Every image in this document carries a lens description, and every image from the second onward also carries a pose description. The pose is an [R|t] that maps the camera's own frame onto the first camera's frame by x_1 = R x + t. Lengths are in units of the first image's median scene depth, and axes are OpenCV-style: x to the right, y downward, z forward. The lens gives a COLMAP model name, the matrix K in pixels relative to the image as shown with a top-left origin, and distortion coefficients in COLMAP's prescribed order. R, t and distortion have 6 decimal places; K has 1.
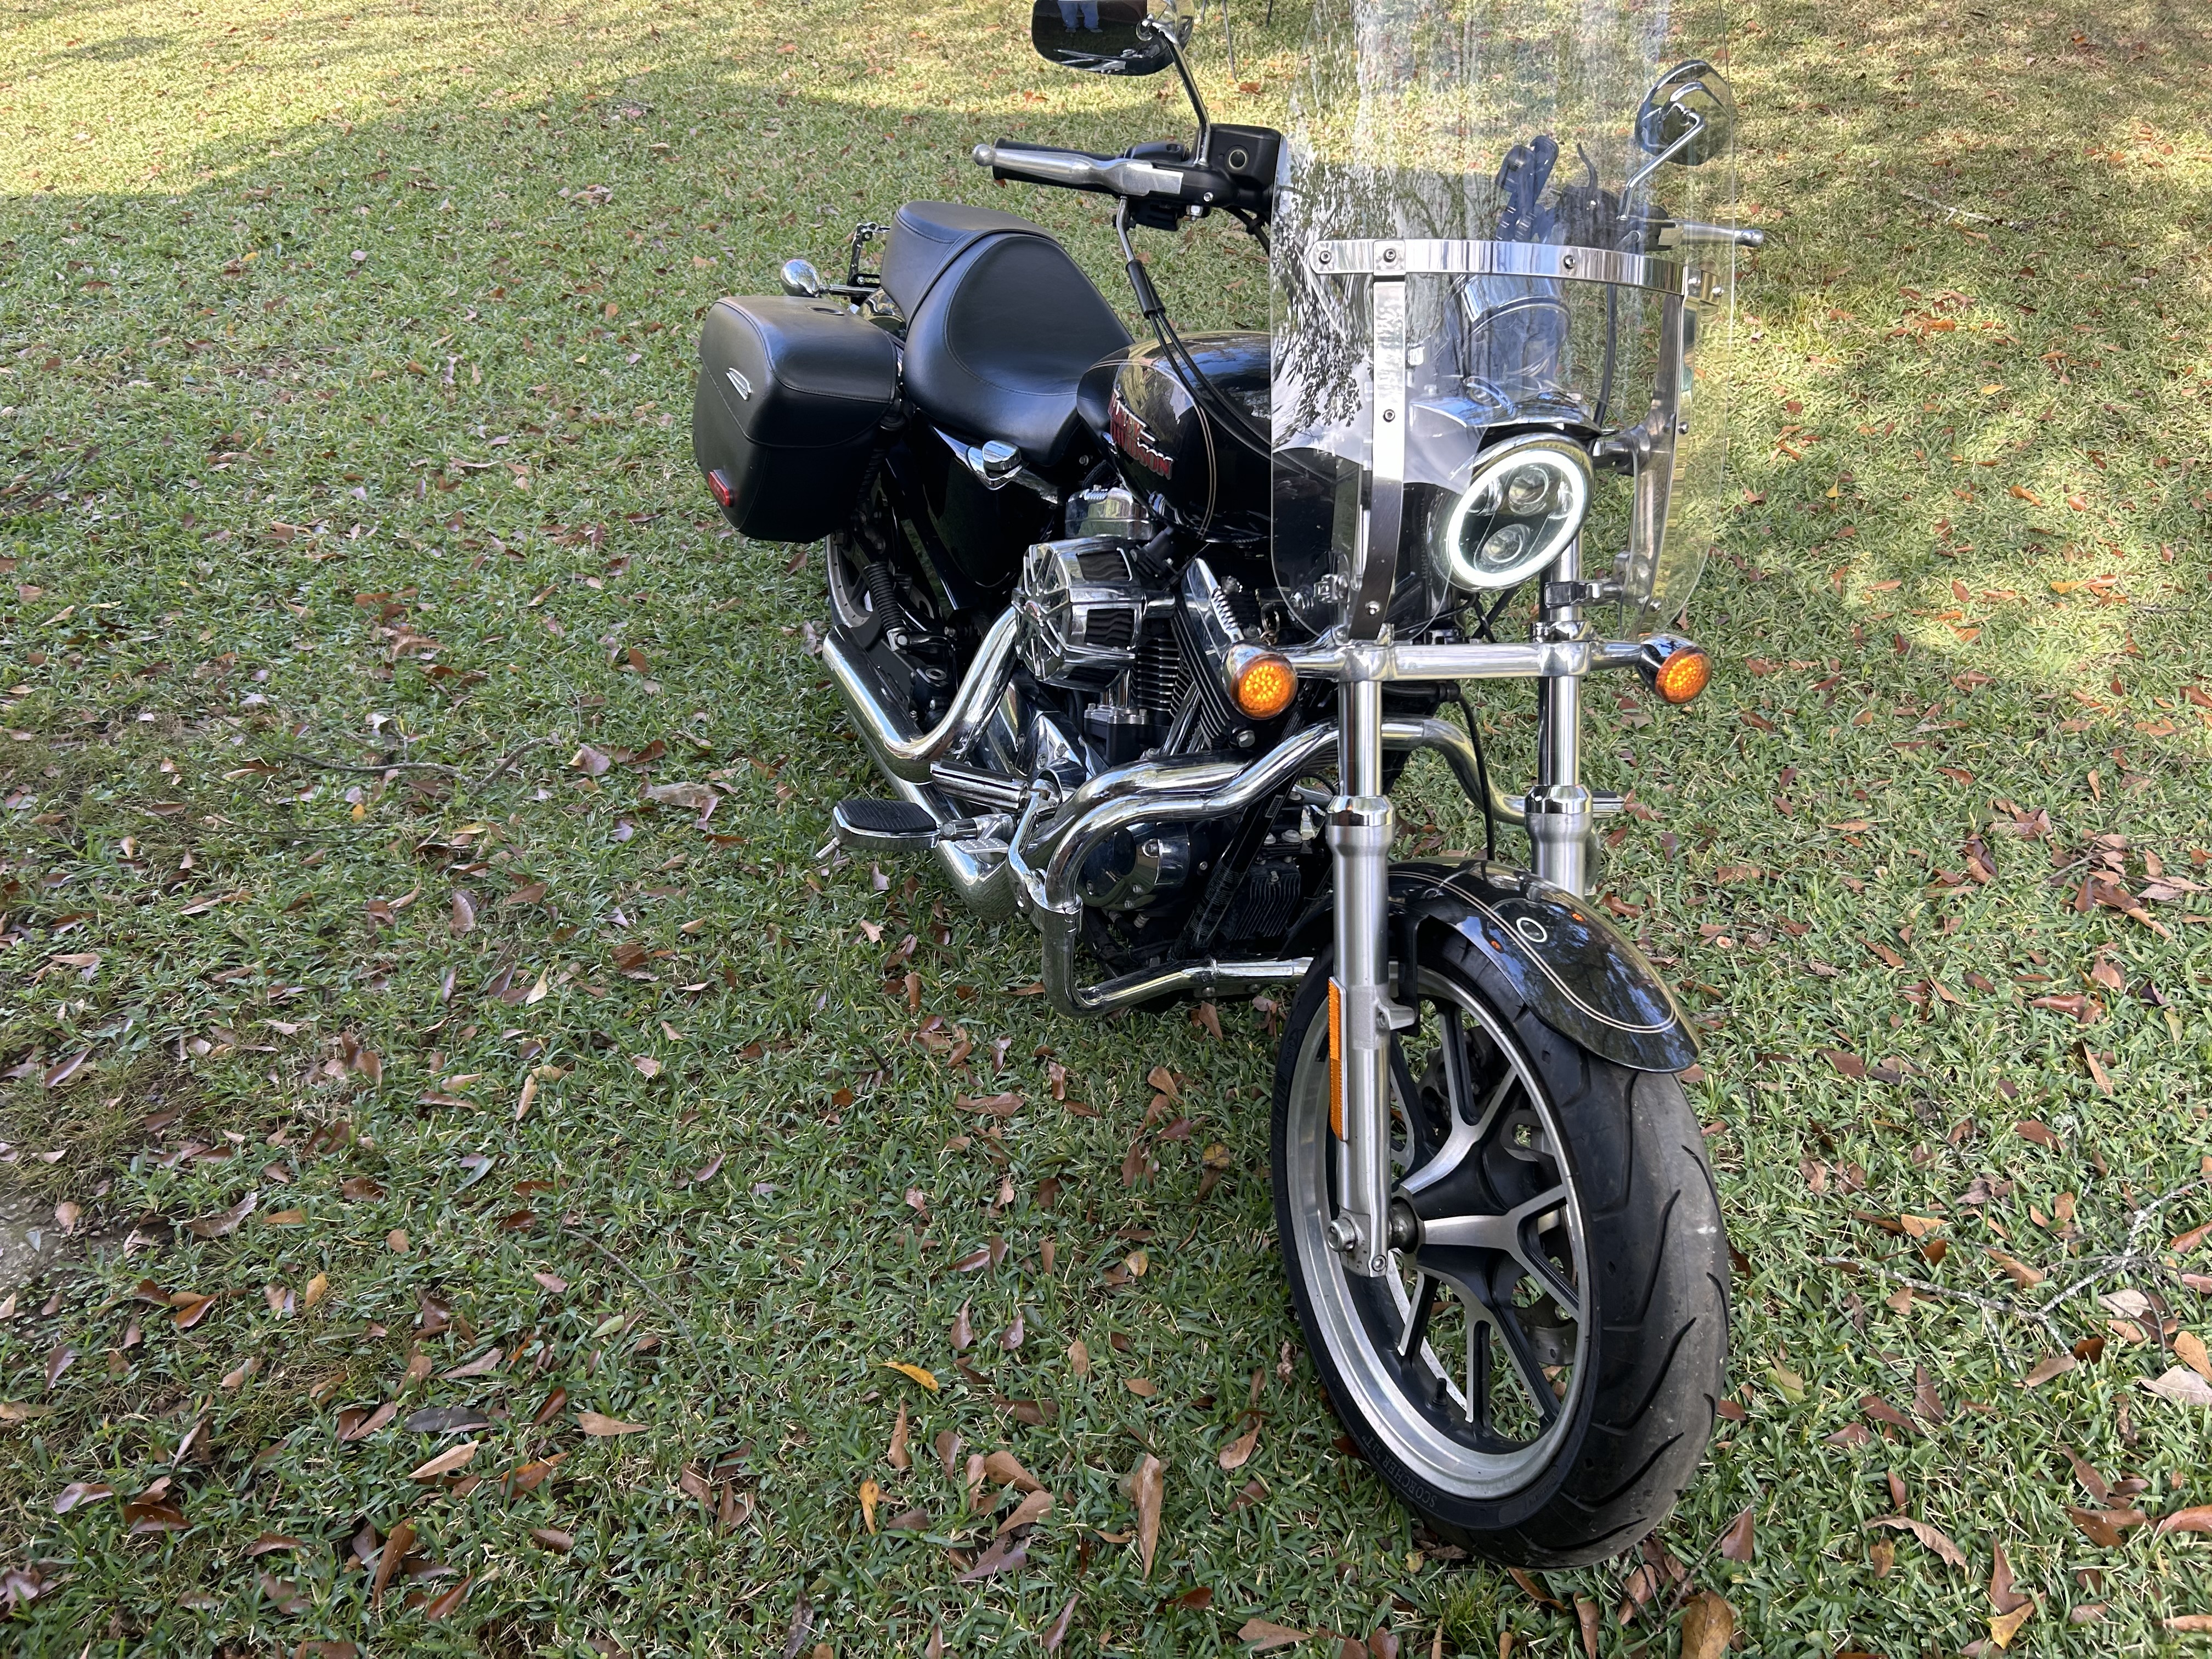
lens RADIAL K [[1728.6, 0, 1106.0], [0, 1728.6, 829.5], [0, 0, 1]] dist [0.014315, 0.000626]
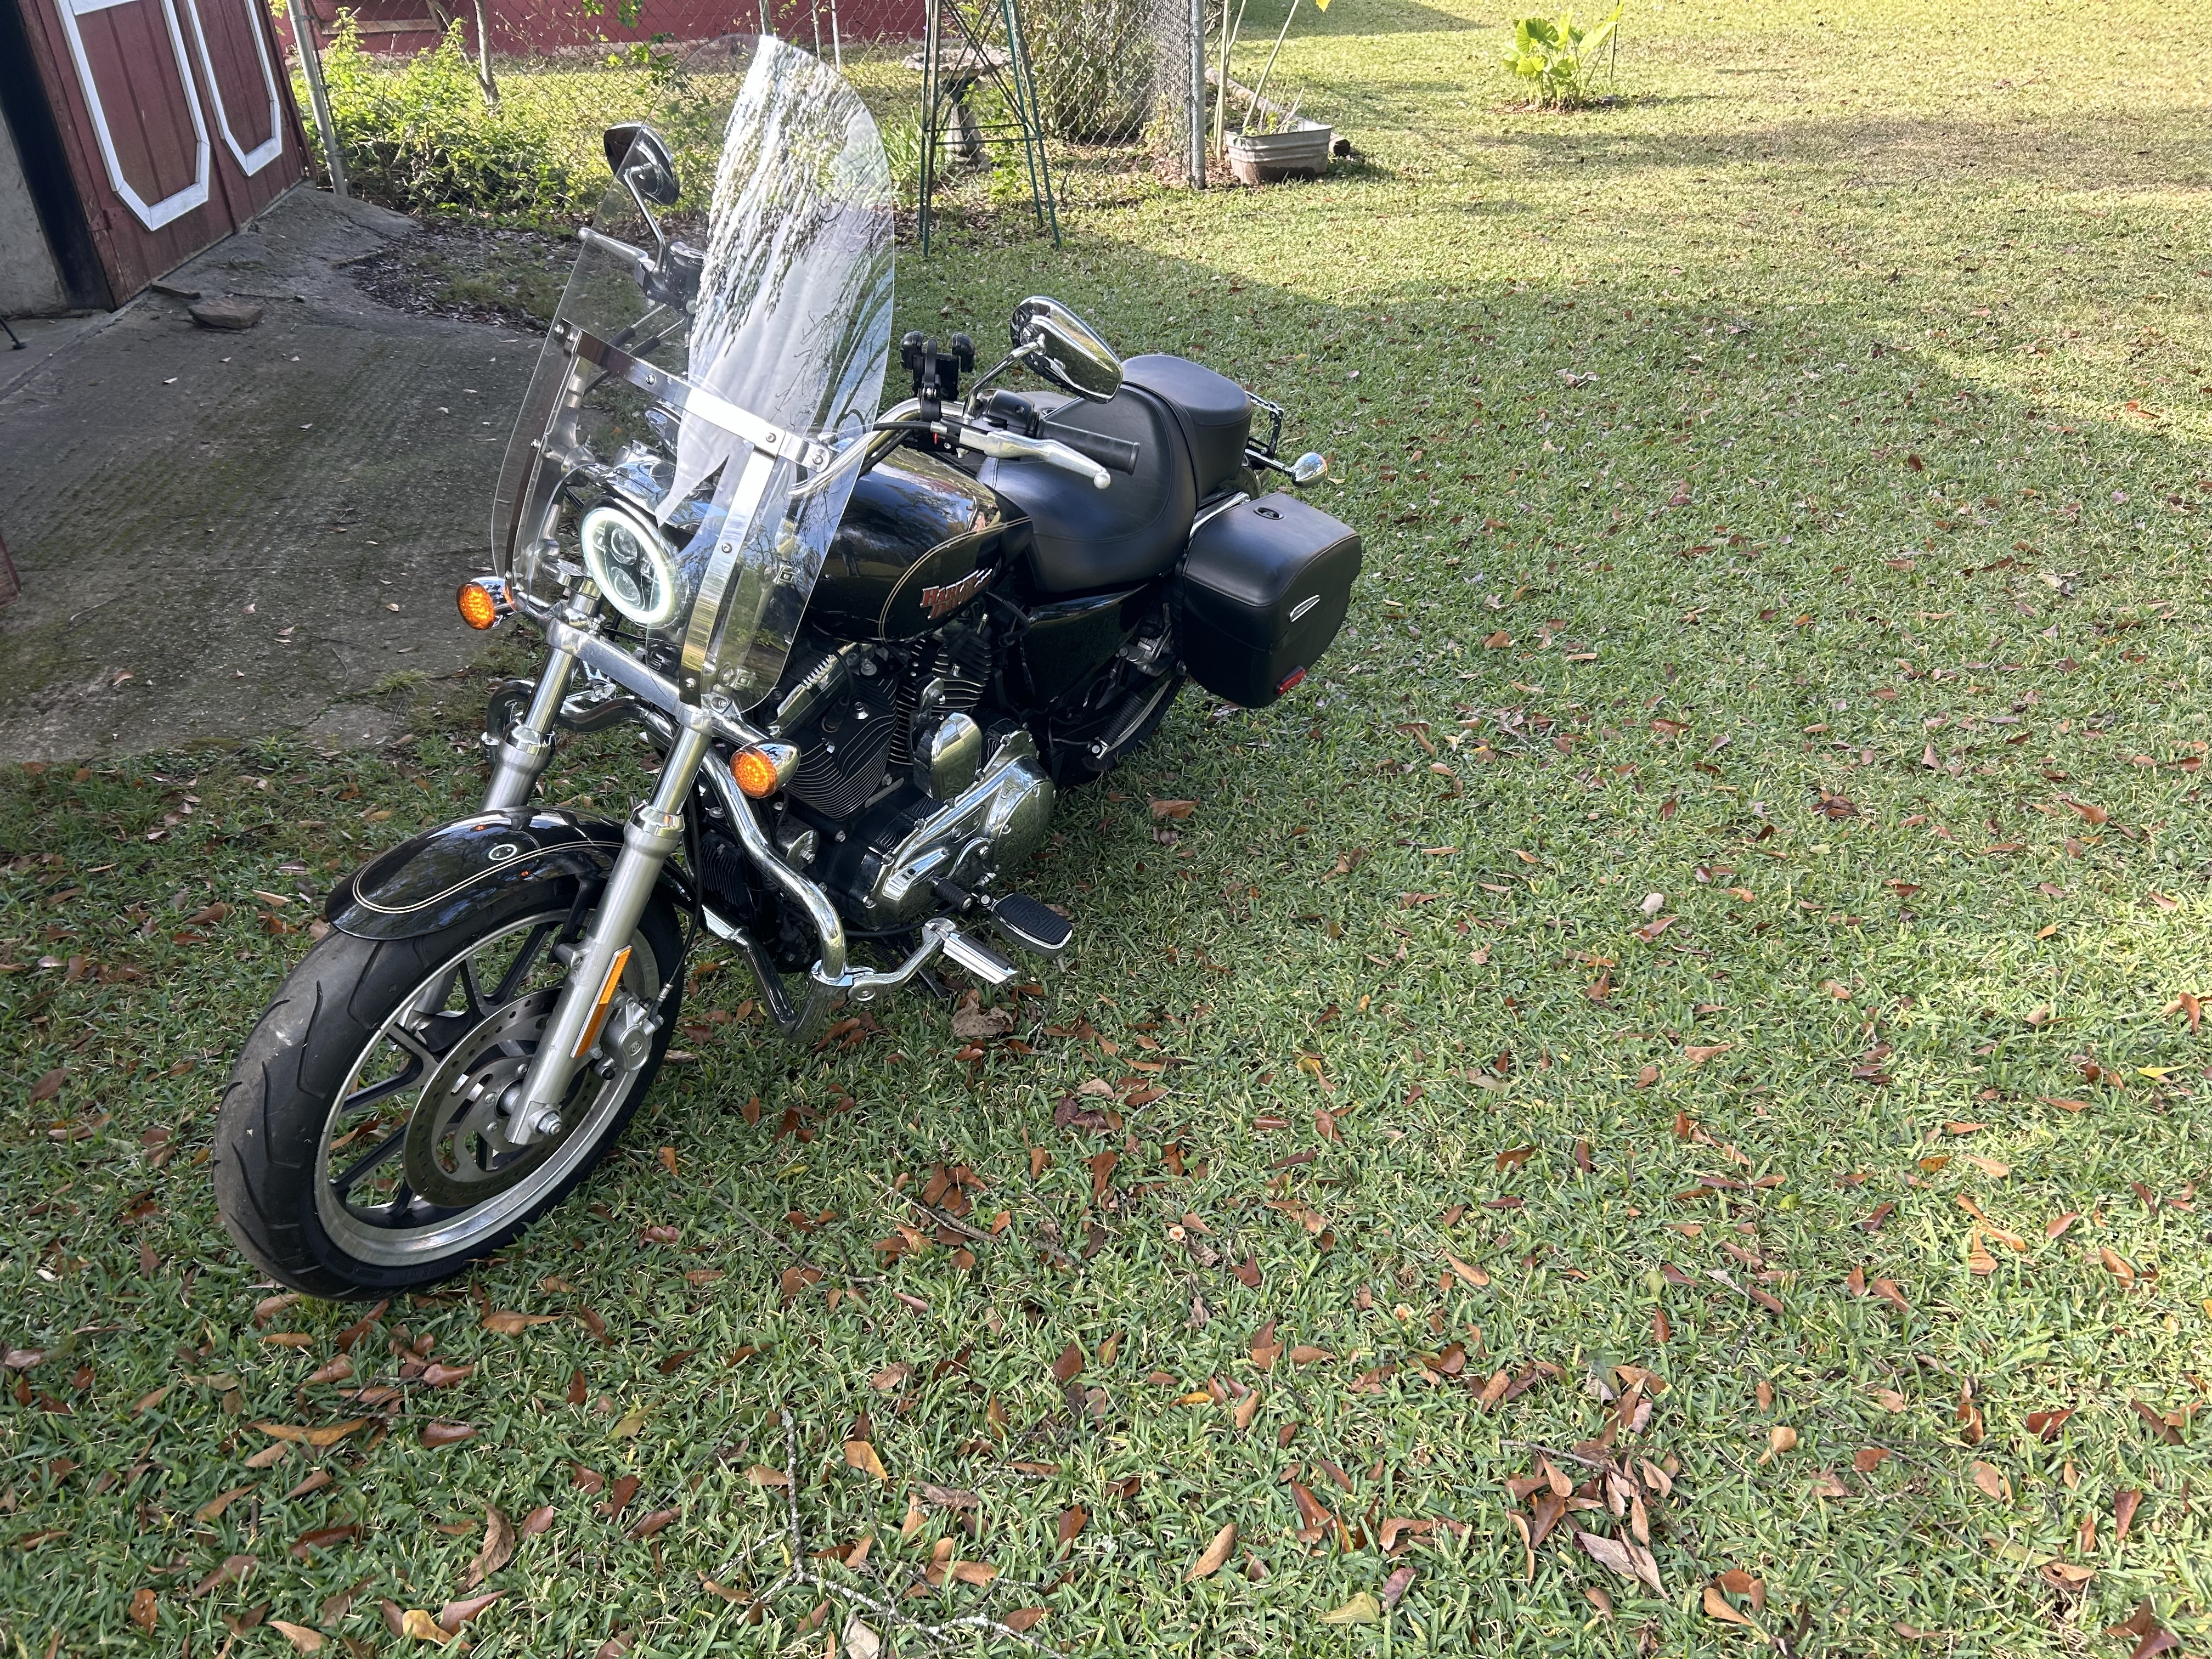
lens RADIAL K [[1728.6, 0, 1106.0], [0, 1728.6, 829.5], [0, 0, 1]] dist [0.014315, 0.000626]
pose [[0.555999, 0.420736, -0.716831, 1.334173], [-0.499038, 0.858658, 0.116909, -0.316450], [0.664700, 0.292725, 0.687376, 0.384009]]
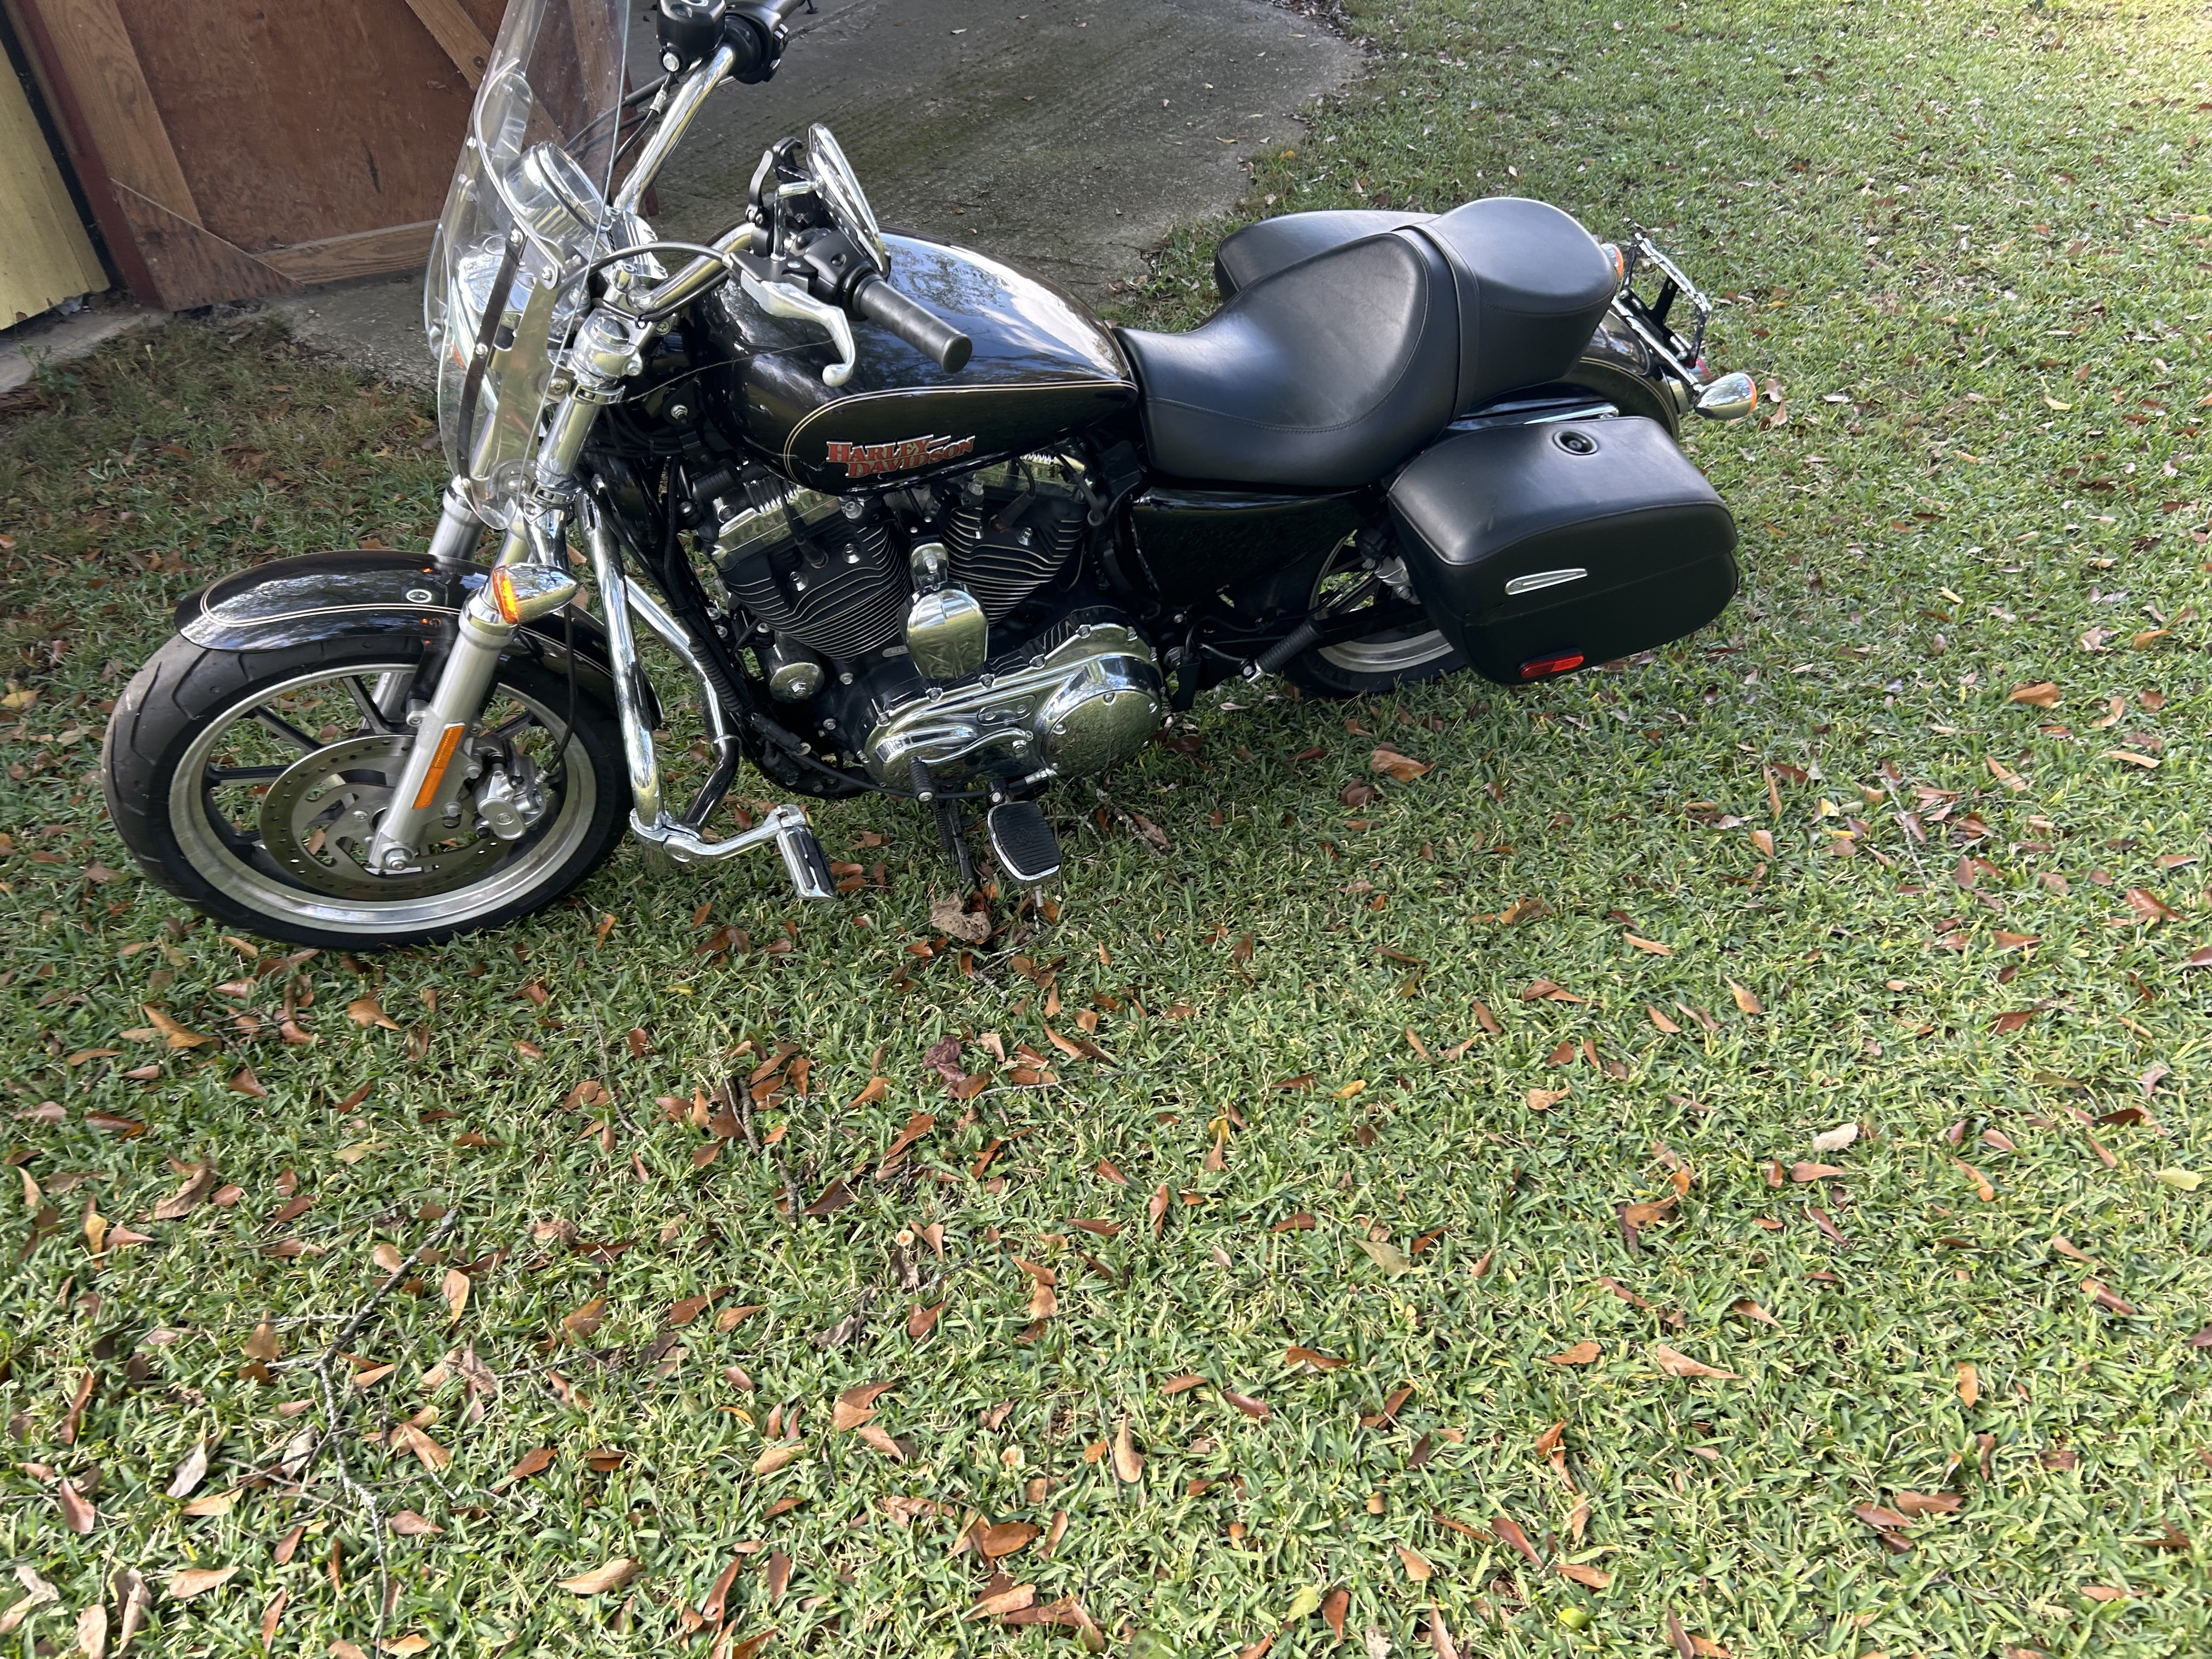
lens RADIAL K [[1728.6, 0, 1106.0], [0, 1728.6, 829.5], [0, 0, 1]] dist [0.014315, 0.000626]
pose [[-0.061854, 0.632147, -0.772376, 1.256273], [-0.576199, 0.609261, 0.544790, -0.822759], [0.814966, 0.478739, 0.326557, 1.051513]]
